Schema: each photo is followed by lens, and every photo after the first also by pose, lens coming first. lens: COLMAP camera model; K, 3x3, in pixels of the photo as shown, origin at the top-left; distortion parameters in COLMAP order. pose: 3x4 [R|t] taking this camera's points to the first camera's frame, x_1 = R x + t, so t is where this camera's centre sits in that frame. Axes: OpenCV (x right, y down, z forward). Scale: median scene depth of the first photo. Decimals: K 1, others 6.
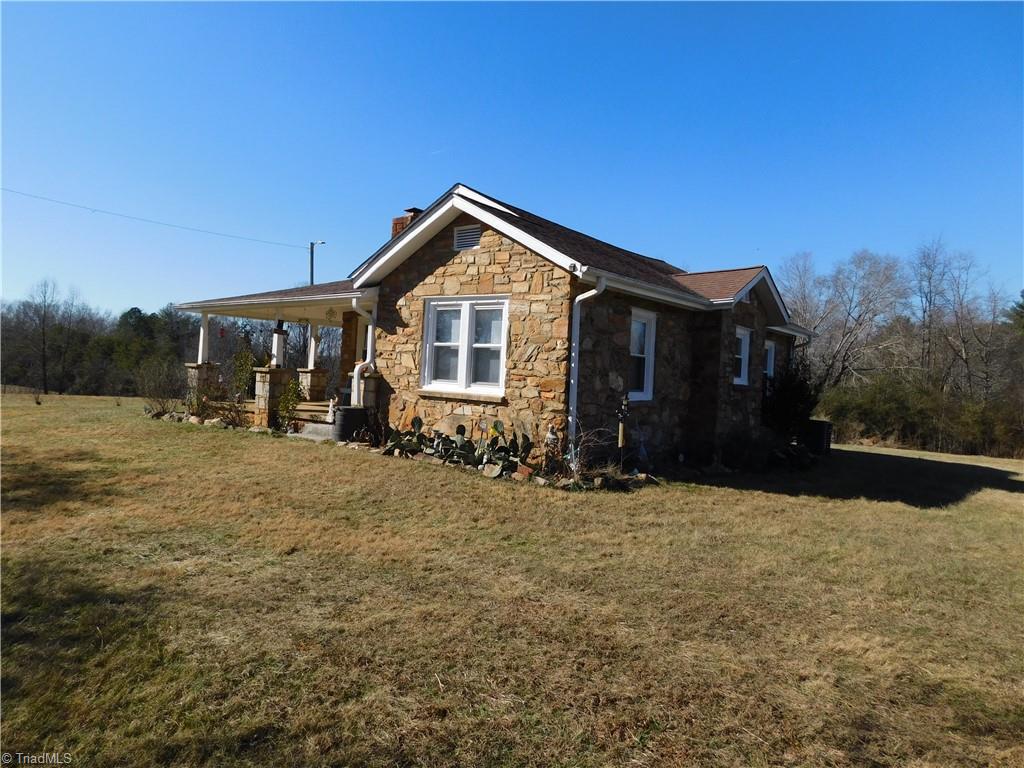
lens RADIAL K [[685.7, 0, 510.6], [0, 685.7, 385.9], [0, 0, 1]] dist [-0.044886, 0.029166]
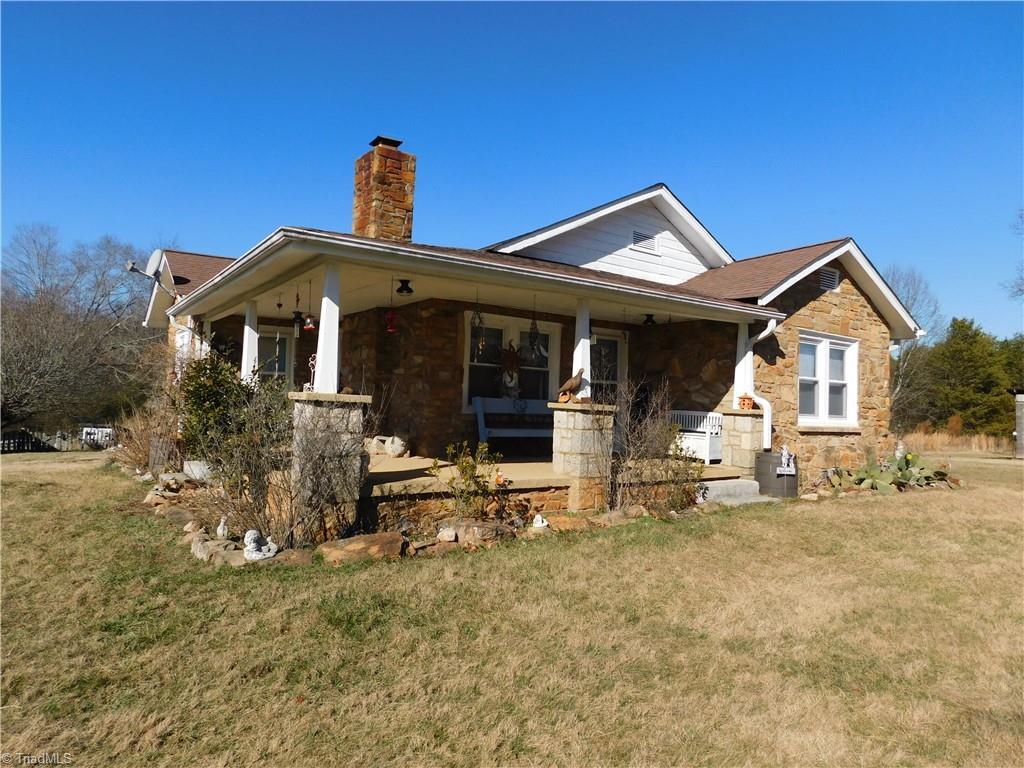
lens RADIAL K [[685.7, 0, 516.2], [0, 685.7, 380.4], [0, 0, 1]] dist [-0.044886, 0.029166]
pose [[0.246826, -0.008861, 0.969019, -1.100937], [-0.005096, 0.999932, 0.010442, -0.062573], [-0.969046, -0.007516, 0.246764, 1.105158]]
